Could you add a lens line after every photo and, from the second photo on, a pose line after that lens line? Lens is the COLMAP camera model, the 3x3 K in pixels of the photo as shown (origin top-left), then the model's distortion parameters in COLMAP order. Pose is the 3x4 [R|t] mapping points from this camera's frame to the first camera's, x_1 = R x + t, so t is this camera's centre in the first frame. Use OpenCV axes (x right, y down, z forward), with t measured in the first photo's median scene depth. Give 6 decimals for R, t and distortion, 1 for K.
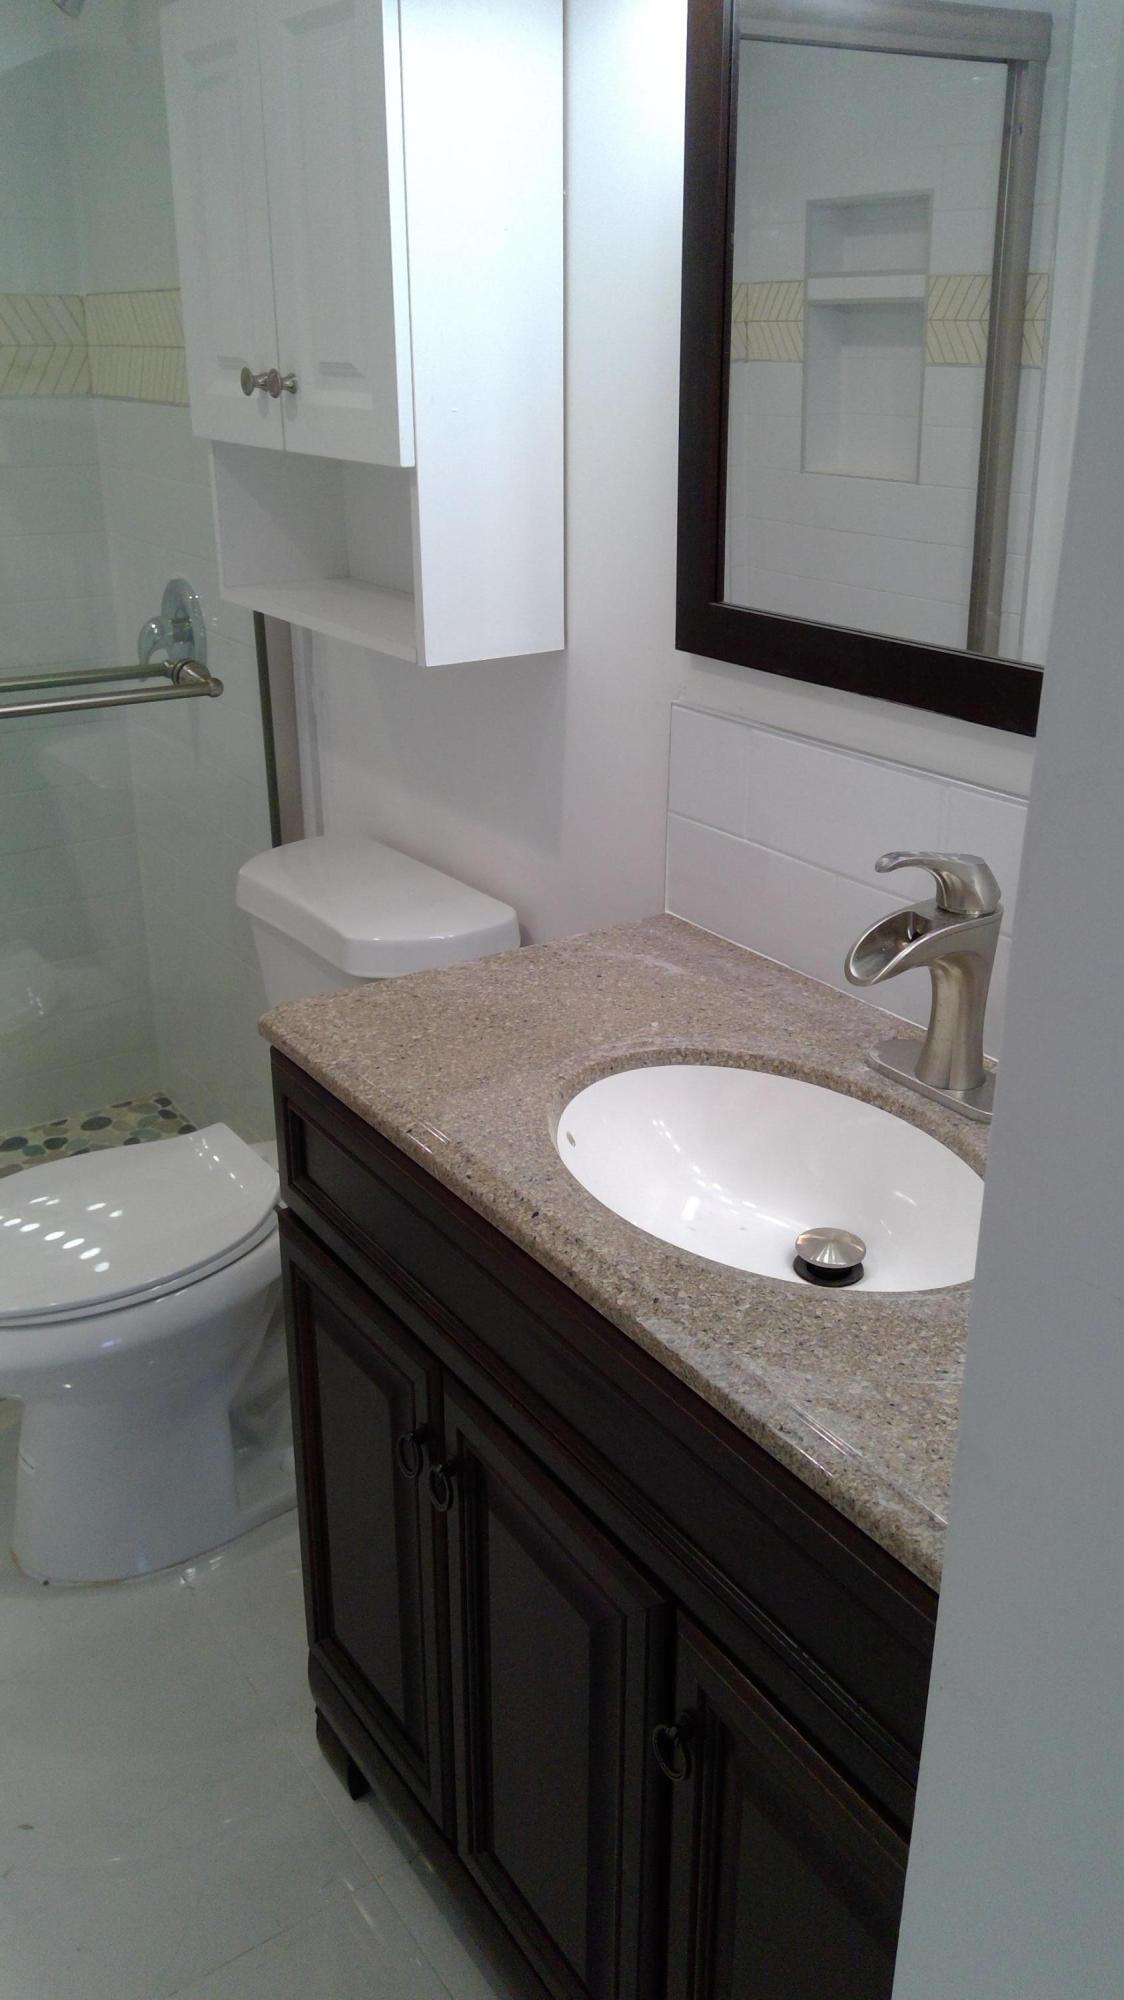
lens RADIAL K [[1818.4, 0, 609.7], [0, 1818.4, 994.9], [0, 0, 1]] dist [0.053145, -0.068070]
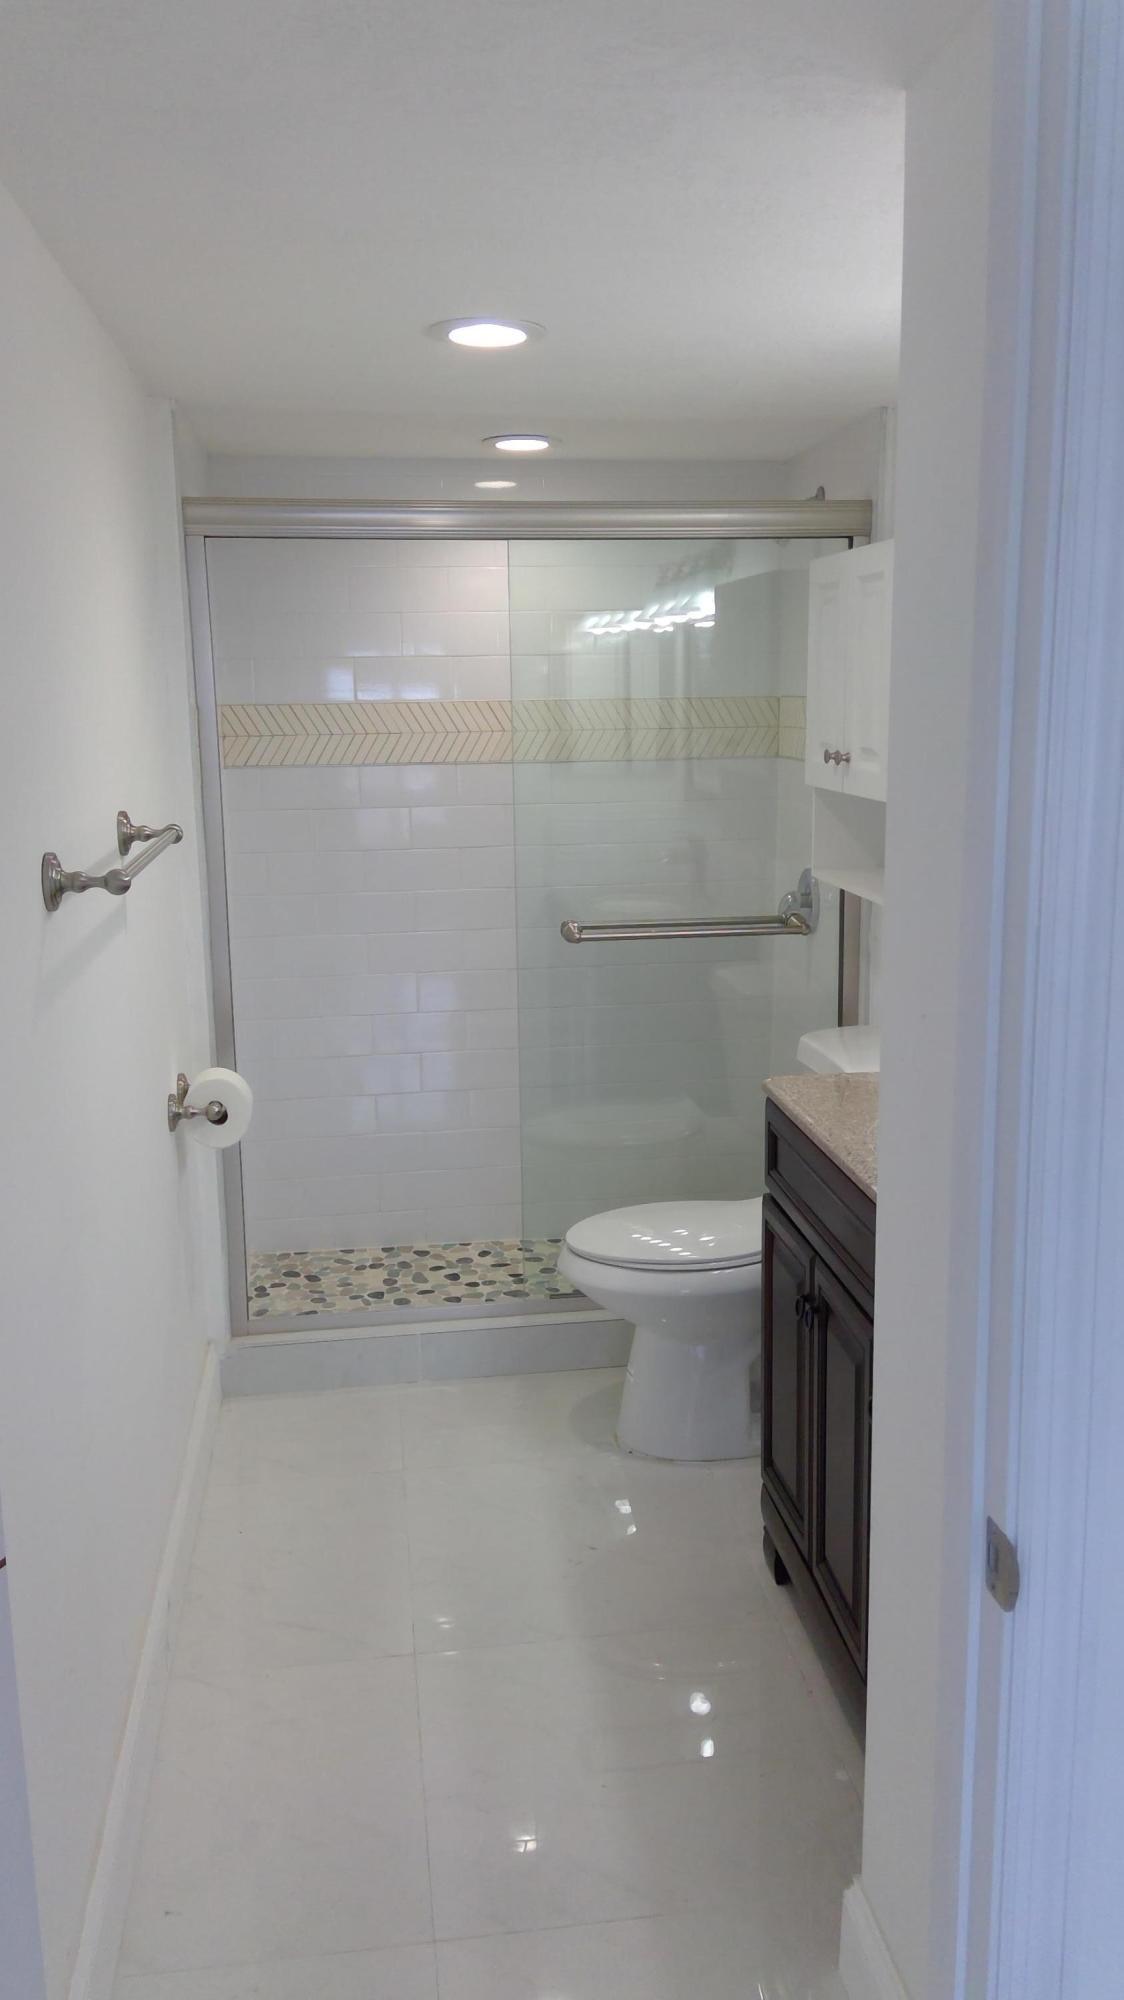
lens RADIAL K [[1575.2, 0, 564.2], [0, 1575.2, 972.0], [0, 0, 1]] dist [0.145453, -0.257491]
pose [[0.904465, 0.083677, -0.418261, 0.236658], [-0.155336, 0.977851, -0.140277, 0.131024], [0.397259, 0.191846, 0.897430, -0.458052]]
